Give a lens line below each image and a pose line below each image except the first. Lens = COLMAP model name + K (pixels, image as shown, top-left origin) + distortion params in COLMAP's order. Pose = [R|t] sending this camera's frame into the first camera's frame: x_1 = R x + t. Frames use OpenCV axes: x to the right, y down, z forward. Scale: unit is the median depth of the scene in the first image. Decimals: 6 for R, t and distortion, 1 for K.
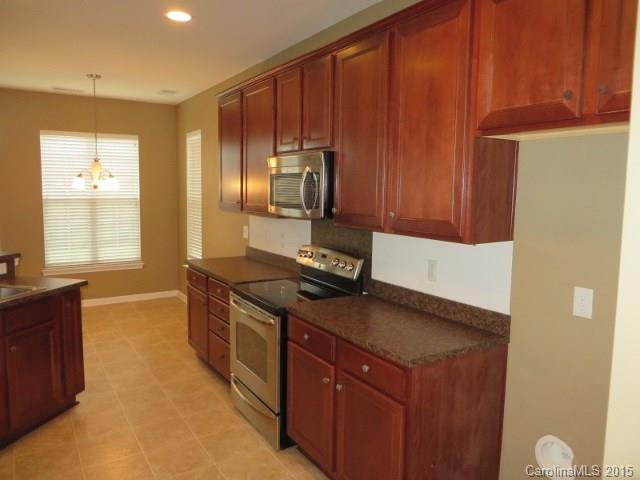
lens RADIAL K [[478.5, 0, 324.3], [0, 478.5, 237.9], [0, 0, 1]] dist [-0.012014, -0.007428]
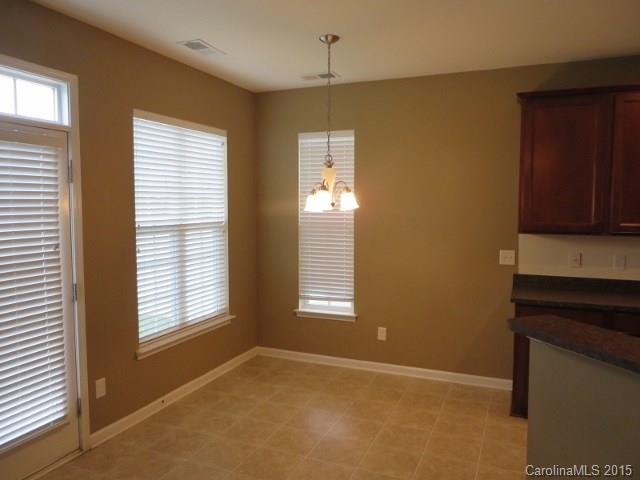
lens RADIAL K [[478.5, 0, 318.7], [0, 478.5, 239.0], [0, 0, 1]] dist [-0.012014, -0.007428]
pose [[0.829072, -0.049895, 0.556911, -0.855372], [0.068582, 0.997564, -0.012723, -0.052833], [-0.554920, 0.048742, 0.830475, 0.463370]]
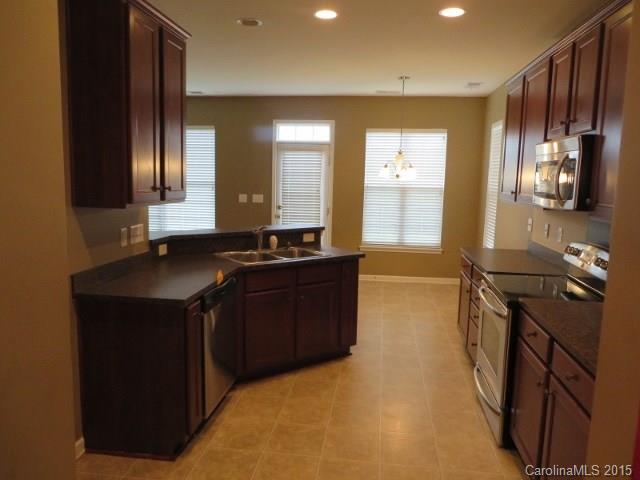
lens RADIAL K [[478.5, 0, 320.5], [0, 478.5, 238.9], [0, 0, 1]] dist [-0.012014, -0.007428]
pose [[0.766605, 0.090527, -0.635705, 0.116161], [-0.081047, 0.995736, 0.044062, 0.006389], [0.636983, 0.017744, 0.770673, 0.007957]]
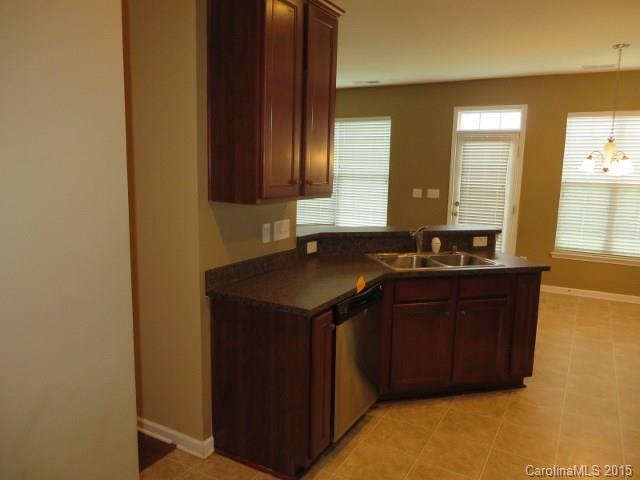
lens RADIAL K [[478.5, 0, 322.5], [0, 478.5, 236.0], [0, 0, 1]] dist [-0.012014, -0.007428]
pose [[0.468128, 0.130410, -0.873985, 0.078371], [-0.108954, 0.990022, 0.089367, -0.004365], [0.876918, 0.053389, 0.477665, 0.096730]]
